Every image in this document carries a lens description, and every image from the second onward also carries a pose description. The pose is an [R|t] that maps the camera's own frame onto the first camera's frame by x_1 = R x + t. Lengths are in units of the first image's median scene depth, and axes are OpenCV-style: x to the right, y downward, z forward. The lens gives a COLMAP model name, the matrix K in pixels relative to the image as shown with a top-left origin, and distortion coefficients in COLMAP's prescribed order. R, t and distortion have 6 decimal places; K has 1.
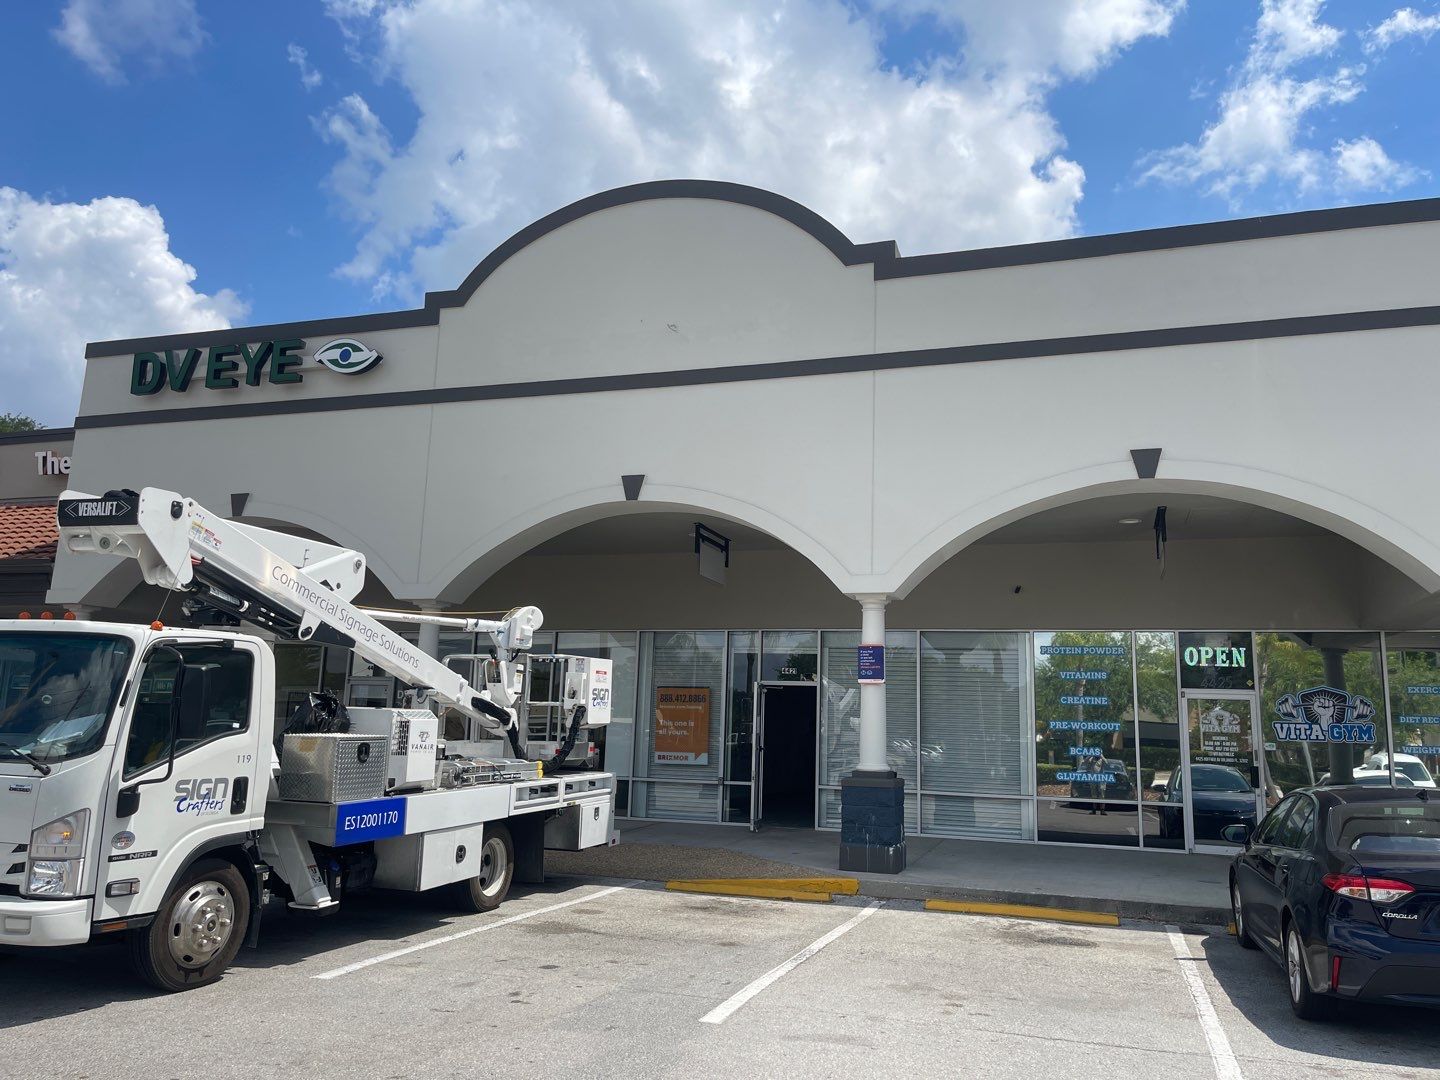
lens RADIAL K [[1103.8, 0, 718.0], [0, 1103.8, 537.7], [0, 0, 1]] dist [-0.000190, 0.037361]
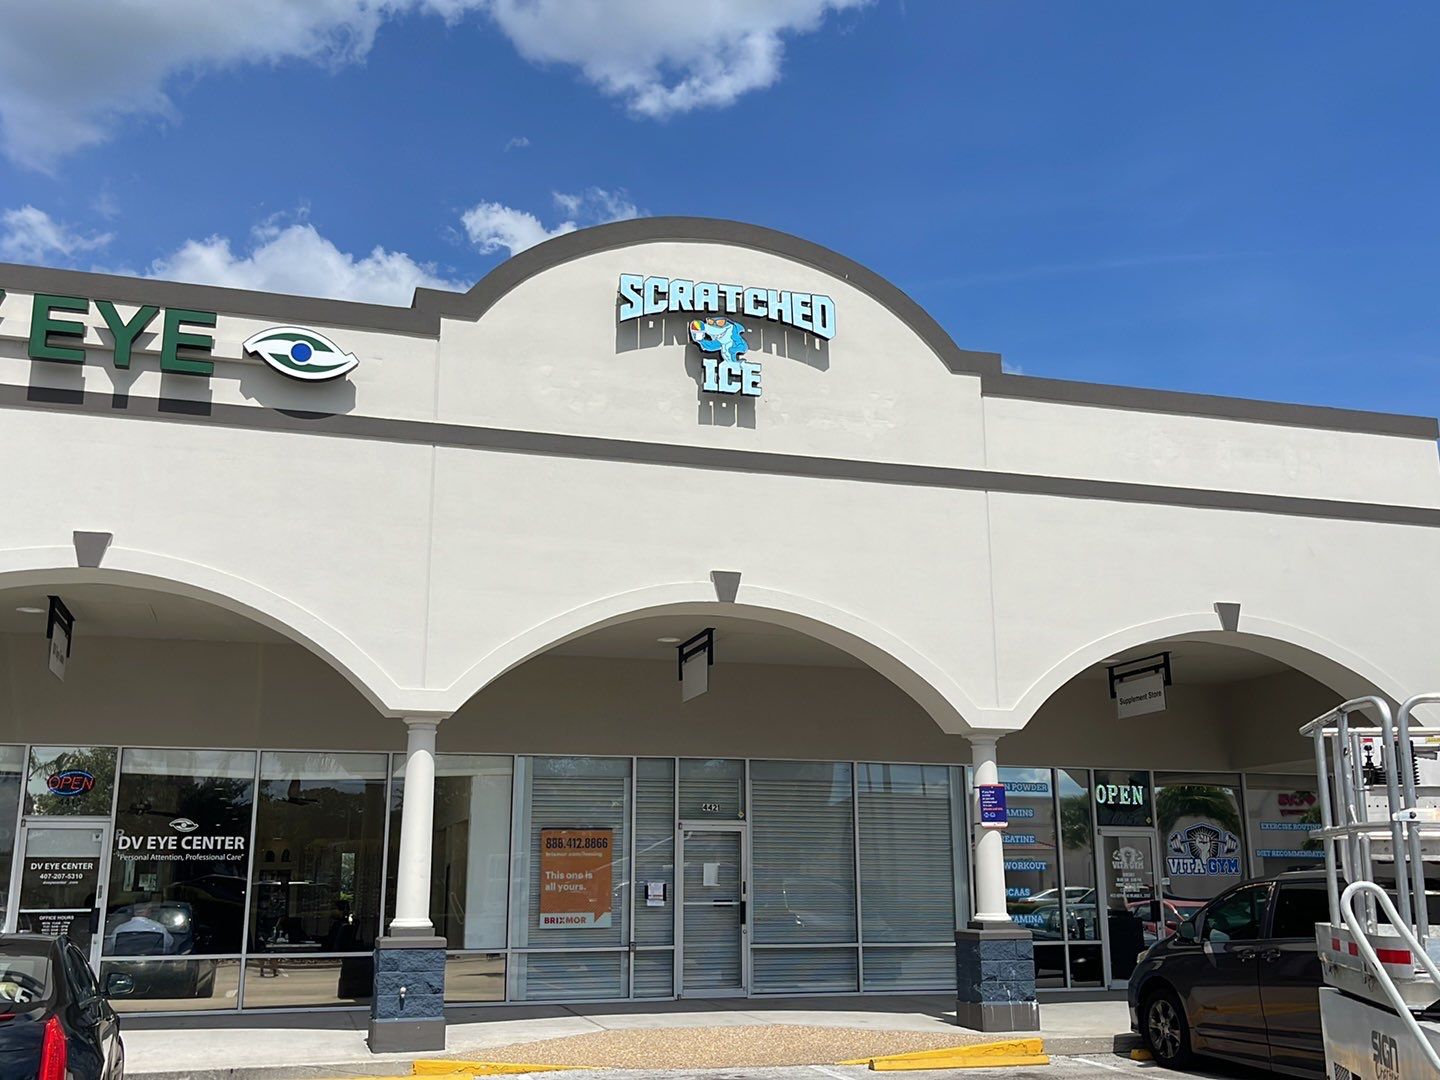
lens RADIAL K [[1450.2, 0, 735.1], [0, 1450.2, 540.7], [0, 0, 1]] dist [0.003587, -0.004616]
pose [[0.811269, 0.103642, 0.575413, -0.691002], [-0.075810, 0.994502, -0.072243, -0.002827], [-0.579737, 0.014986, 0.814666, 0.112583]]
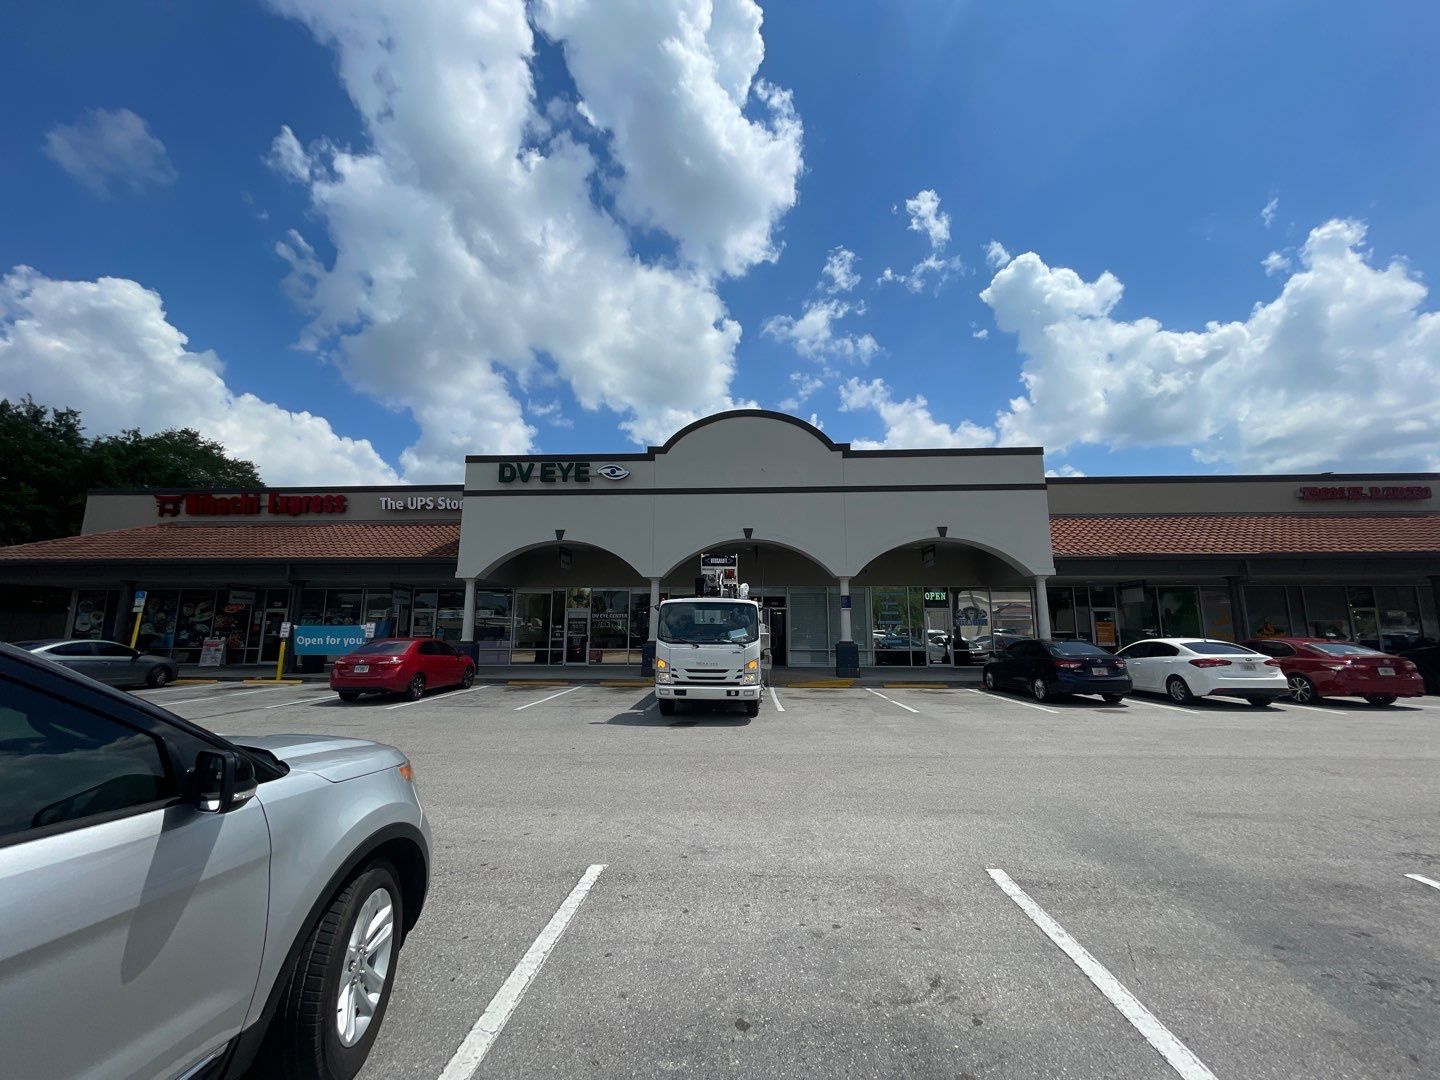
lens RADIAL K [[579.0, 0, 722.9], [0, 579.0, 539.6], [0, 0, 1]] dist [0.016518, -0.027823]
pose [[0.961930, 0.012803, 0.272997, -0.490756], [-0.020234, 0.999497, 0.024421, -0.062214], [-0.272547, -0.029016, 0.961705, -0.260143]]
